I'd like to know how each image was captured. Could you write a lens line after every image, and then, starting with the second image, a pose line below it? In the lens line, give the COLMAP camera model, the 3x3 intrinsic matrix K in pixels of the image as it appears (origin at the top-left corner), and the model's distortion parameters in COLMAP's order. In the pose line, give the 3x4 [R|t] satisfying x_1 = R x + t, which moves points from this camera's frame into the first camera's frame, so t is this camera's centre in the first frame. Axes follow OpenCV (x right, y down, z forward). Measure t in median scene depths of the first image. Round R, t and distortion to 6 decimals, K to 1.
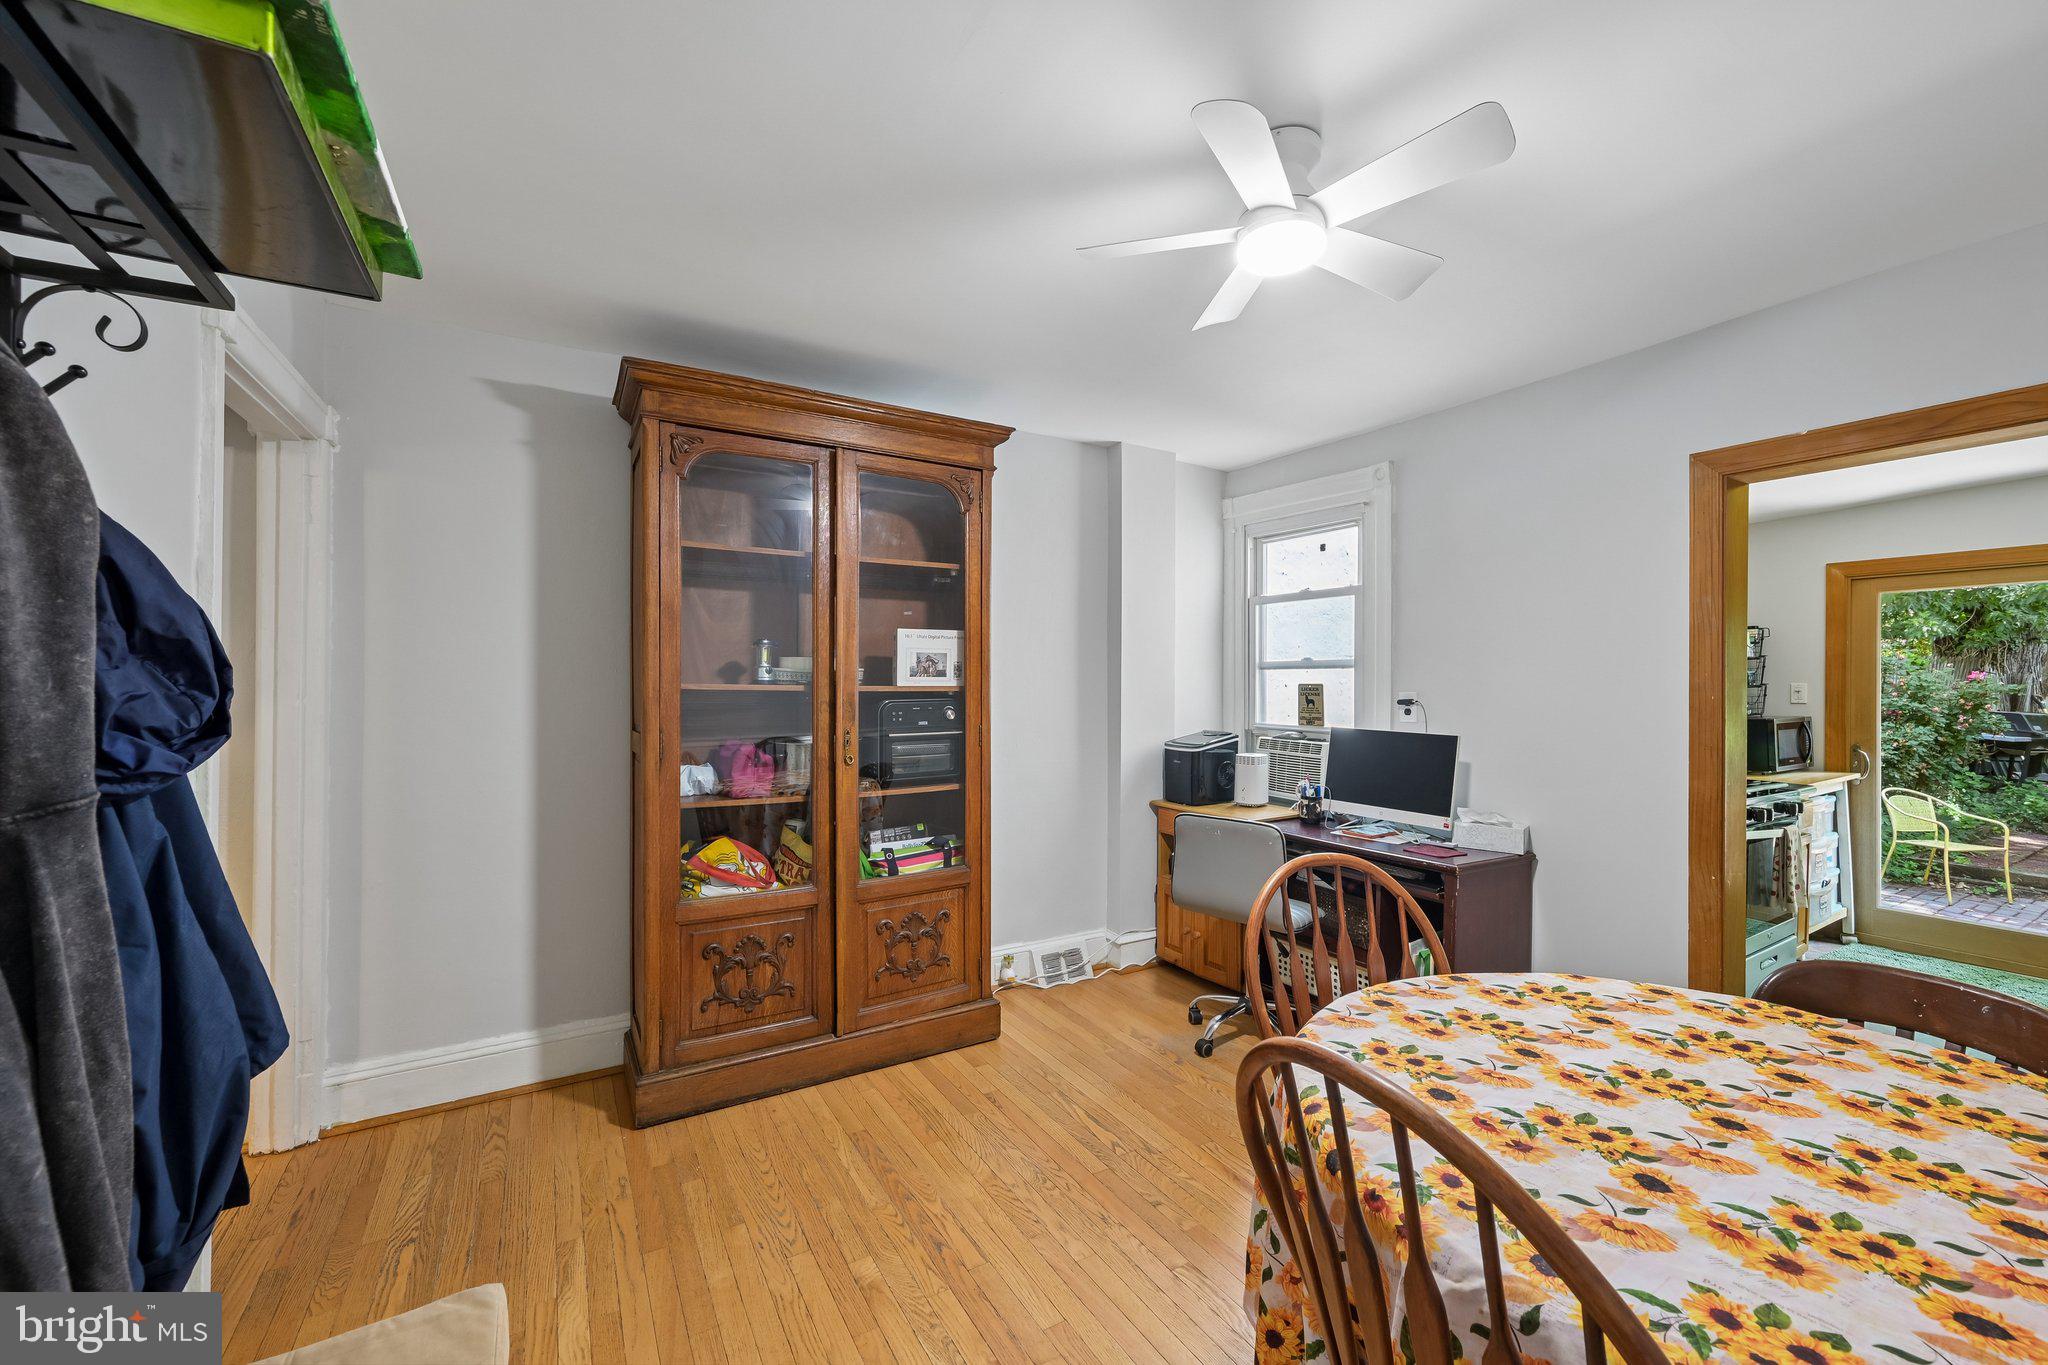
lens RADIAL K [[810.4, 0, 1024.0], [0, 810.4, 682.5], [0, 0, 1]] dist [0.001488, 0.000463]
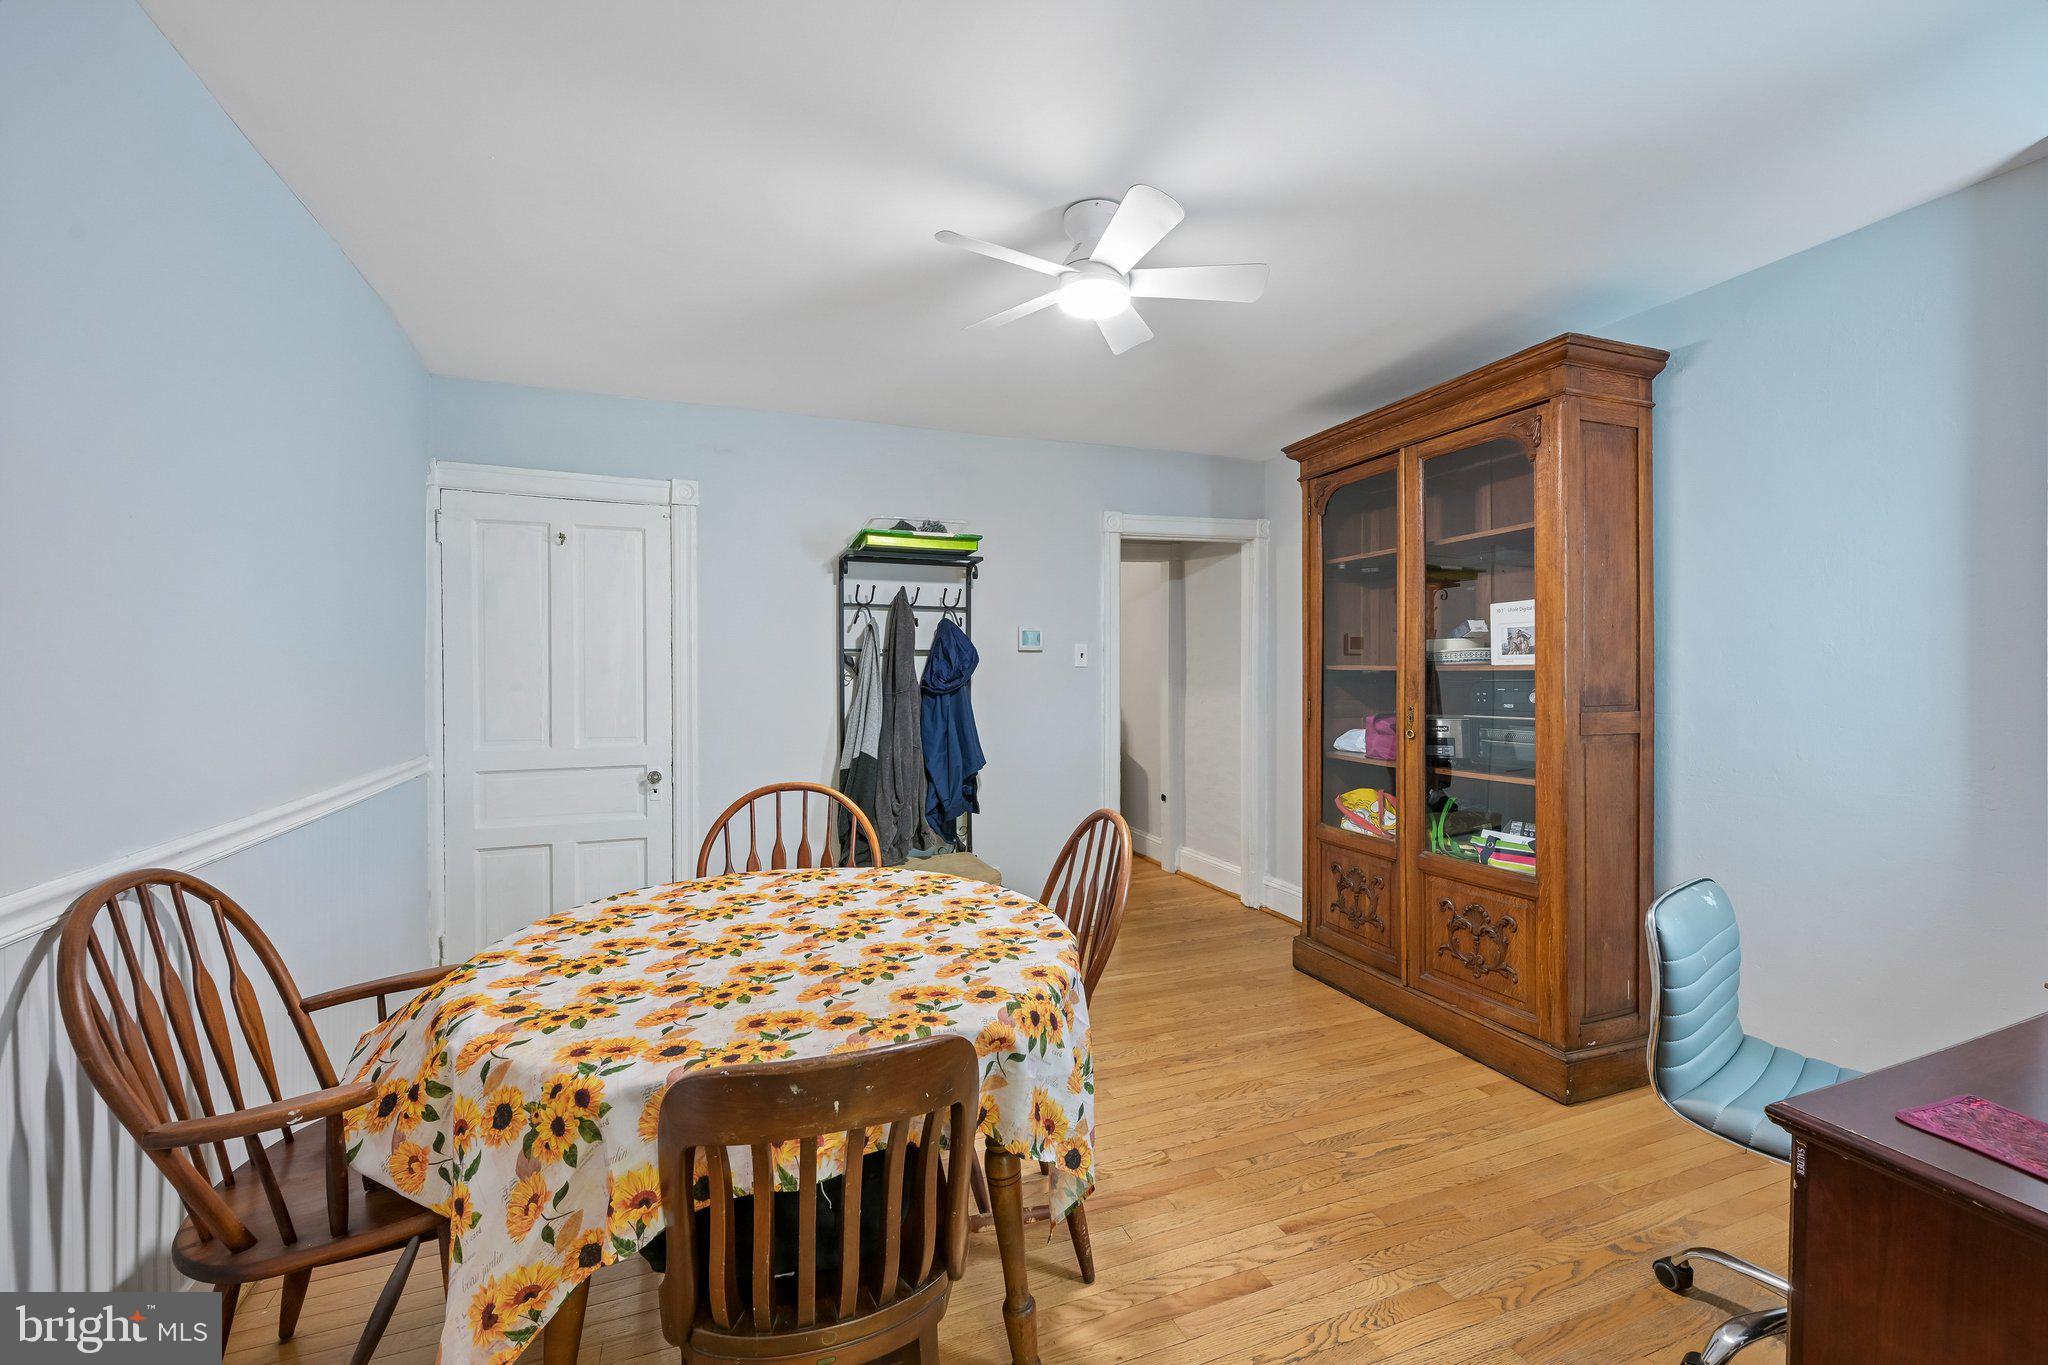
lens RADIAL K [[821.5, 0, 1024.0], [0, 821.5, 682.5], [0, 0, 1]] dist [0.000118, 0.000440]
pose [[-0.178070, 0.007676, -0.983988, 0.773106], [0.004308, 0.999966, 0.007021, 0.013665], [0.984008, -0.002988, -0.178097, 0.561599]]
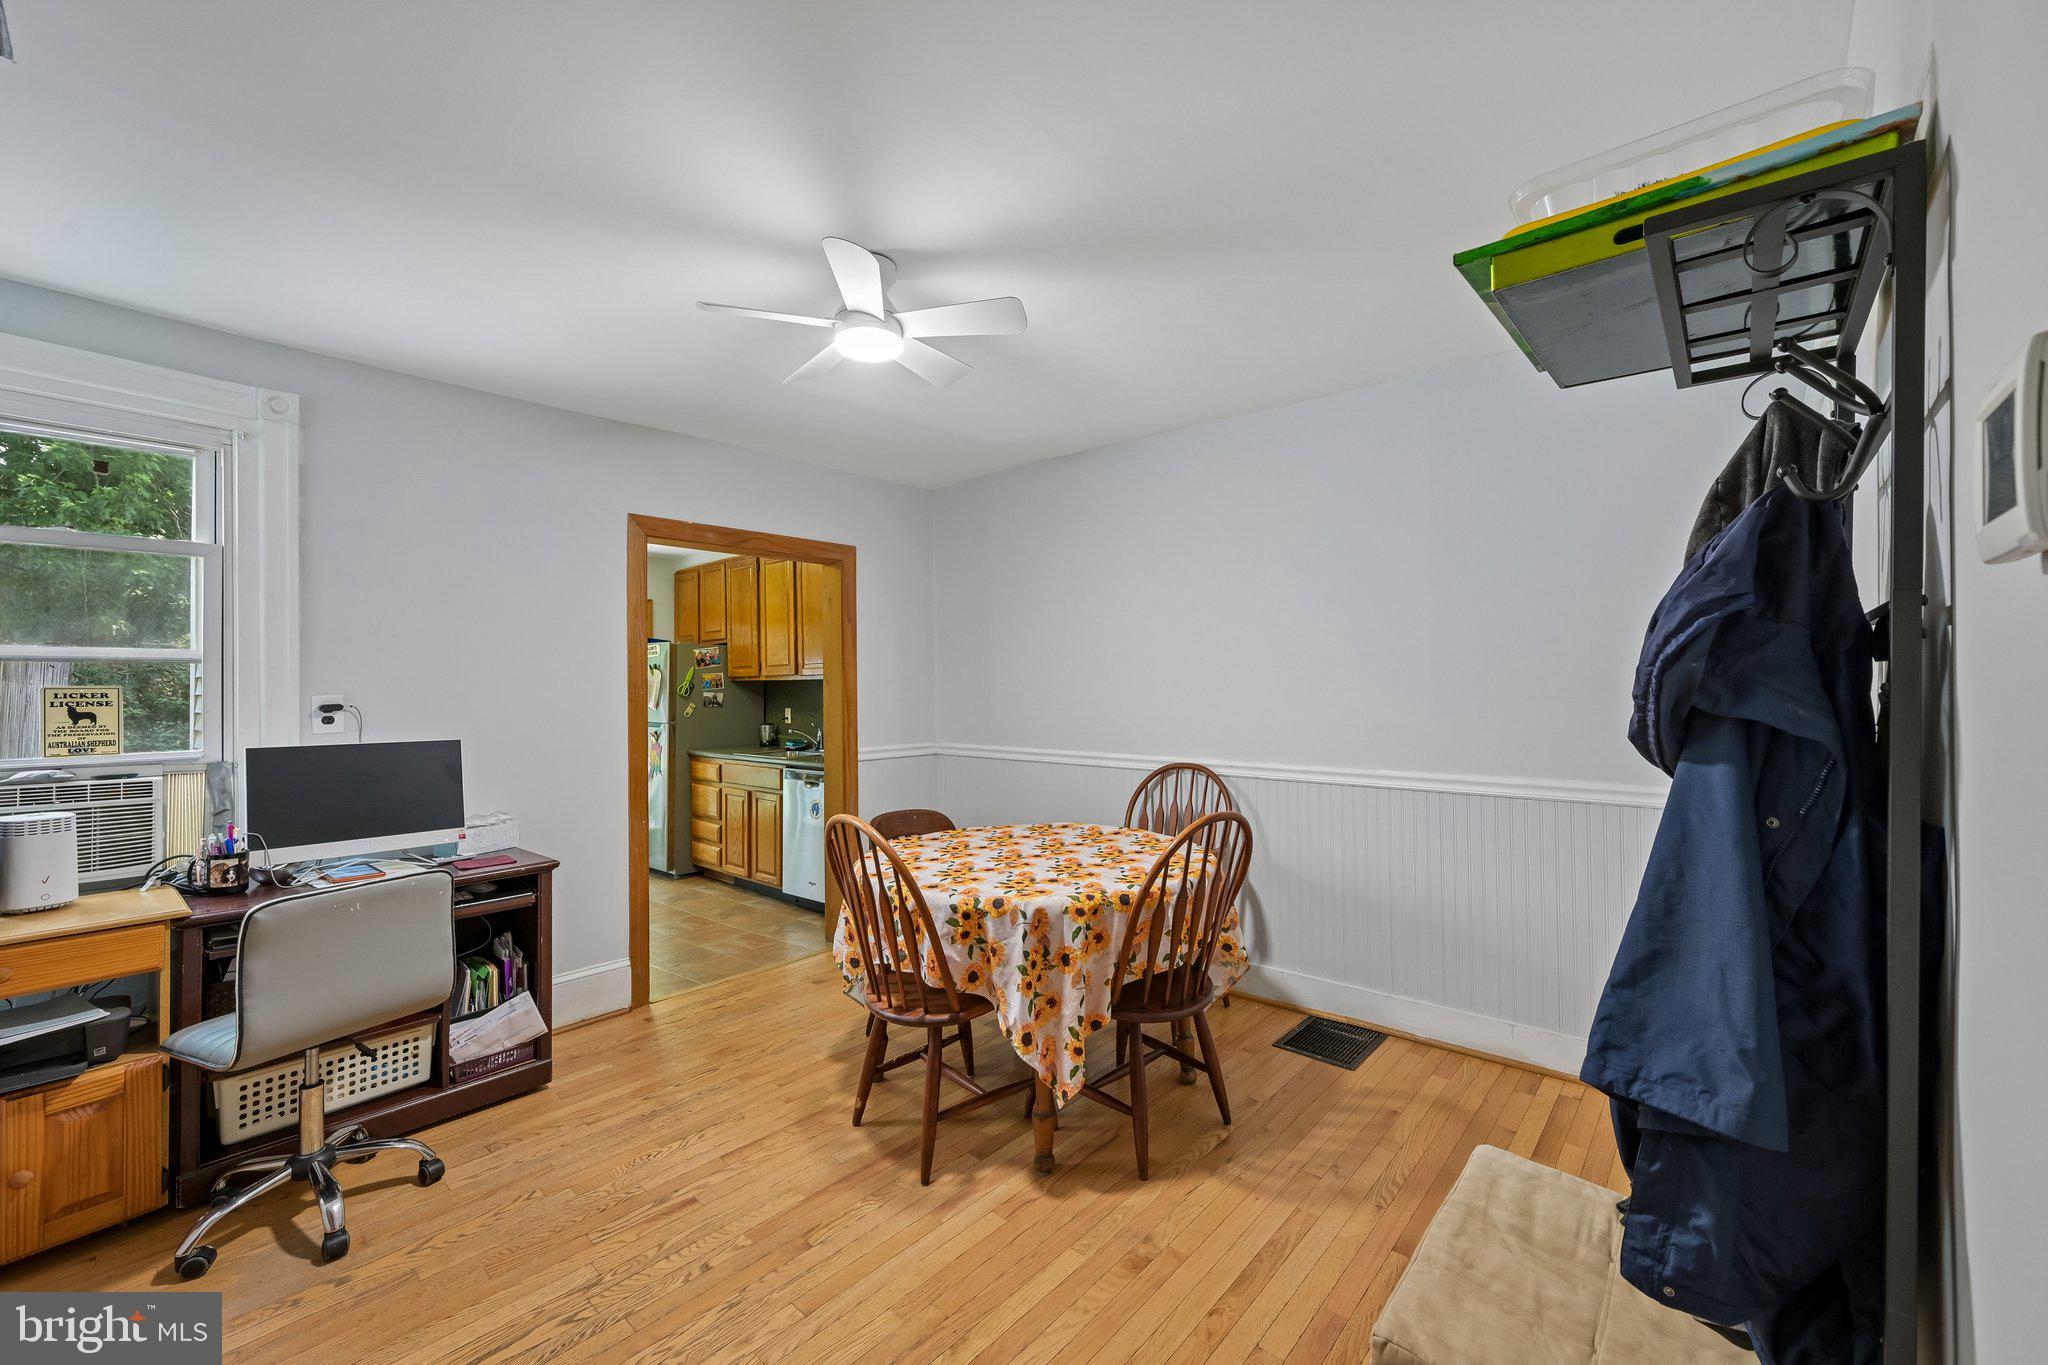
lens RADIAL K [[810.4, 0, 1024.0], [0, 810.4, 682.5], [0, 0, 1]] dist [0.001488, 0.000463]
pose [[-0.292605, -0.003083, 0.956228, -0.492394], [0.002397, 0.999989, 0.003958, -0.002800], [-0.956230, 0.003450, -0.292594, 0.575648]]
